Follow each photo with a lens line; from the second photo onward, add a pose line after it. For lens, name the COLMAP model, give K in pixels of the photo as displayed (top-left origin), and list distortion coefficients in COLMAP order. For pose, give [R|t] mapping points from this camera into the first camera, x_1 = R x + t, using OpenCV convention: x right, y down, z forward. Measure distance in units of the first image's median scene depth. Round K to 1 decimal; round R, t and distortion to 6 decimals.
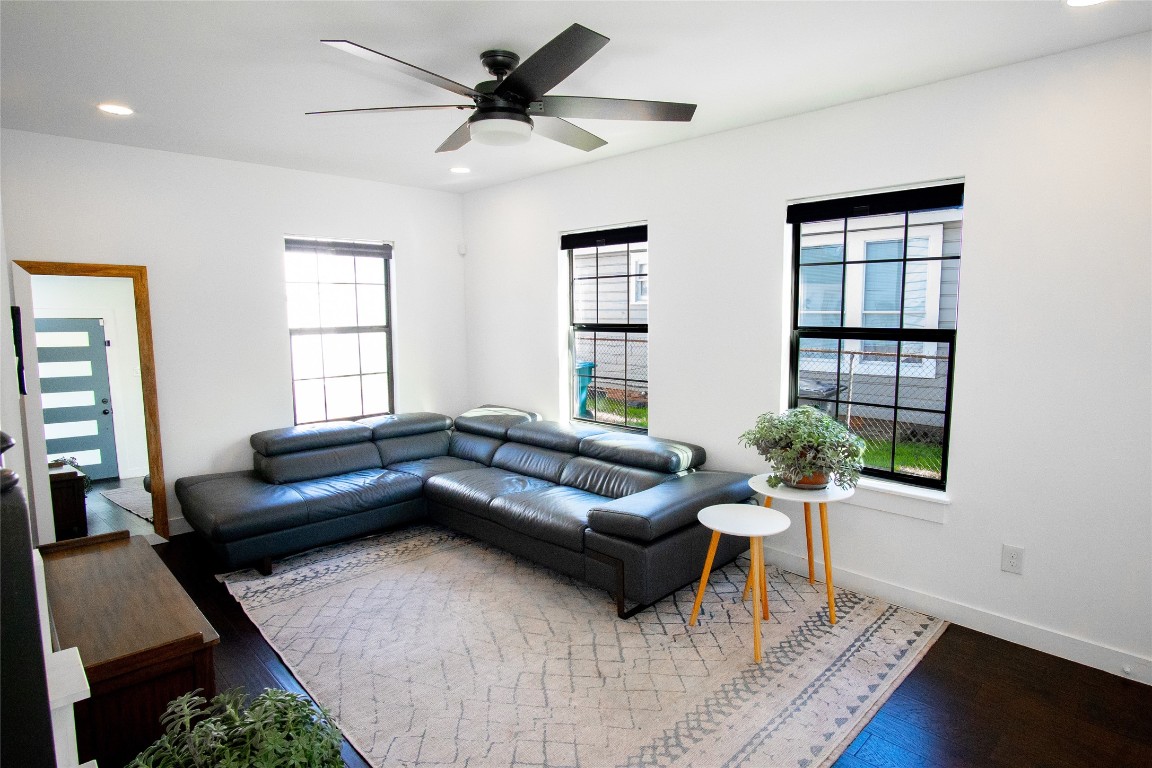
lens RADIAL K [[626.1, 0, 580.3], [0, 626.1, 383.8], [0, 0, 1]] dist [-0.025000, 0.007346]
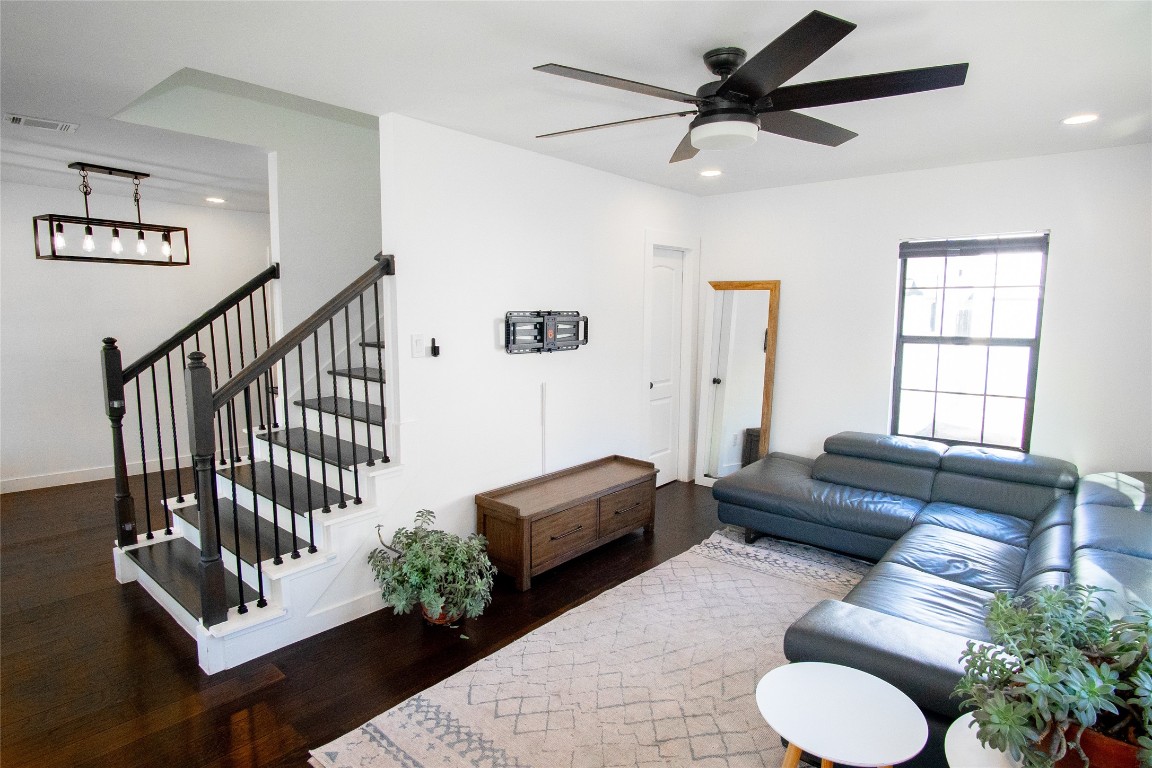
lens RADIAL K [[626.1, 0, 580.3], [0, 626.1, 383.8], [0, 0, 1]] dist [-0.025000, 0.007346]
pose [[0.091880, 0.126967, -0.987642, 0.601846], [-0.120316, 0.985987, 0.115561, -0.087901], [0.988475, 0.108212, 0.105868, 0.536972]]
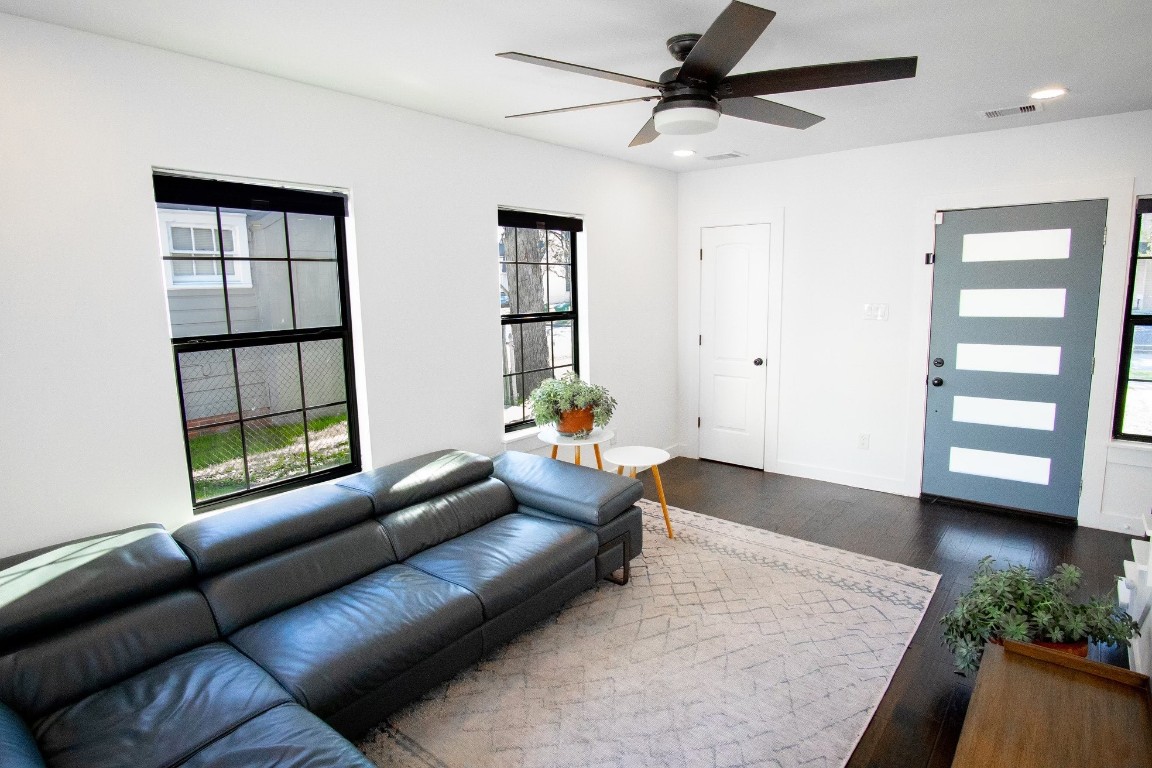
lens RADIAL K [[594.9, 0, 594.8], [0, 594.9, 380.0], [0, 0, 1]] dist [-0.023986, -0.000073]
pose [[-0.115340, -0.133853, 0.984266, -0.786325], [0.136016, 0.979418, 0.149133, -0.124074], [-0.983970, 0.151077, -0.094760, 0.942235]]
